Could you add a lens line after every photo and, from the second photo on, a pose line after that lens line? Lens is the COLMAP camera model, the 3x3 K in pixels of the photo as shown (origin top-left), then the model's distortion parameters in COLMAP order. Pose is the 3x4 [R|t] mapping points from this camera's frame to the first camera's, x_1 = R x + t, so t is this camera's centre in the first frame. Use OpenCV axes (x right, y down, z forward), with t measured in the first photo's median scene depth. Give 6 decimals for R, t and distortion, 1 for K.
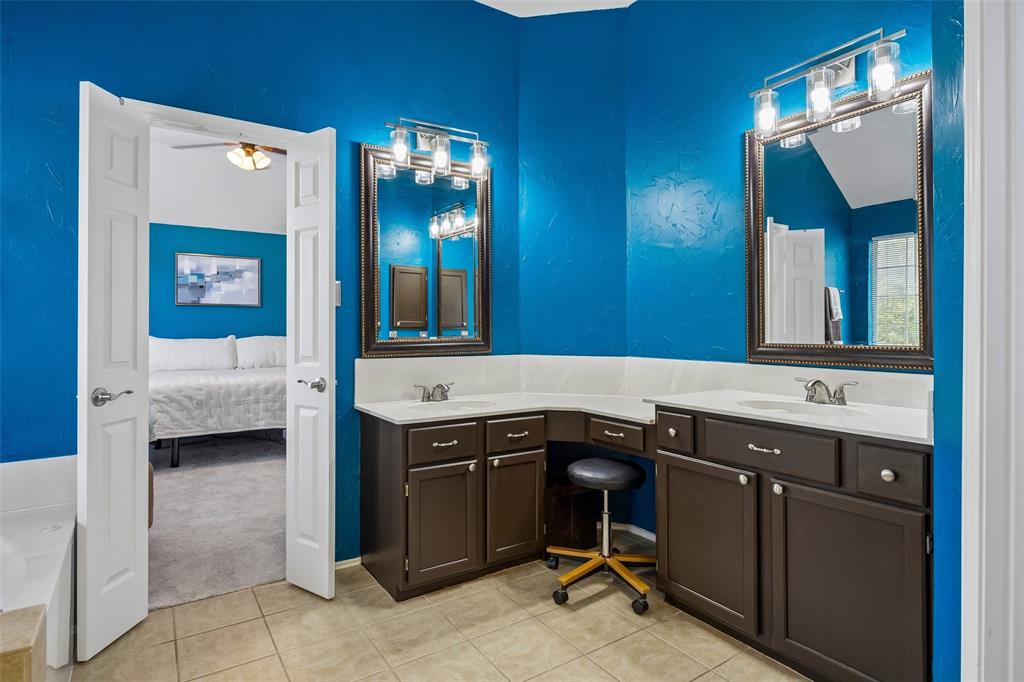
lens RADIAL K [[471.5, 0, 514.5], [0, 471.5, 329.1], [0, 0, 1]] dist [-0.001245, -0.000174]
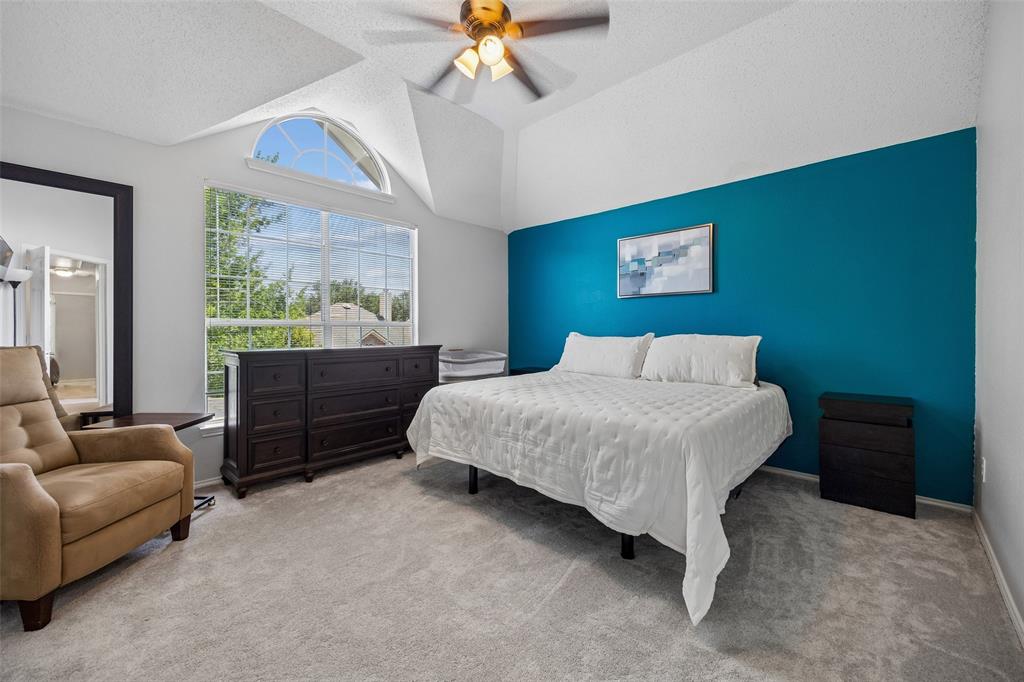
lens RADIAL K [[411.6, 0, 509.1], [0, 411.6, 335.4], [0, 0, 1]] dist [0.007426, -0.000008]
pose [[0.214203, 0.014261, -0.976685, -0.004407], [0.006192, 0.999853, 0.015958, 0.004761], [0.976769, -0.009466, 0.214084, 0.623310]]
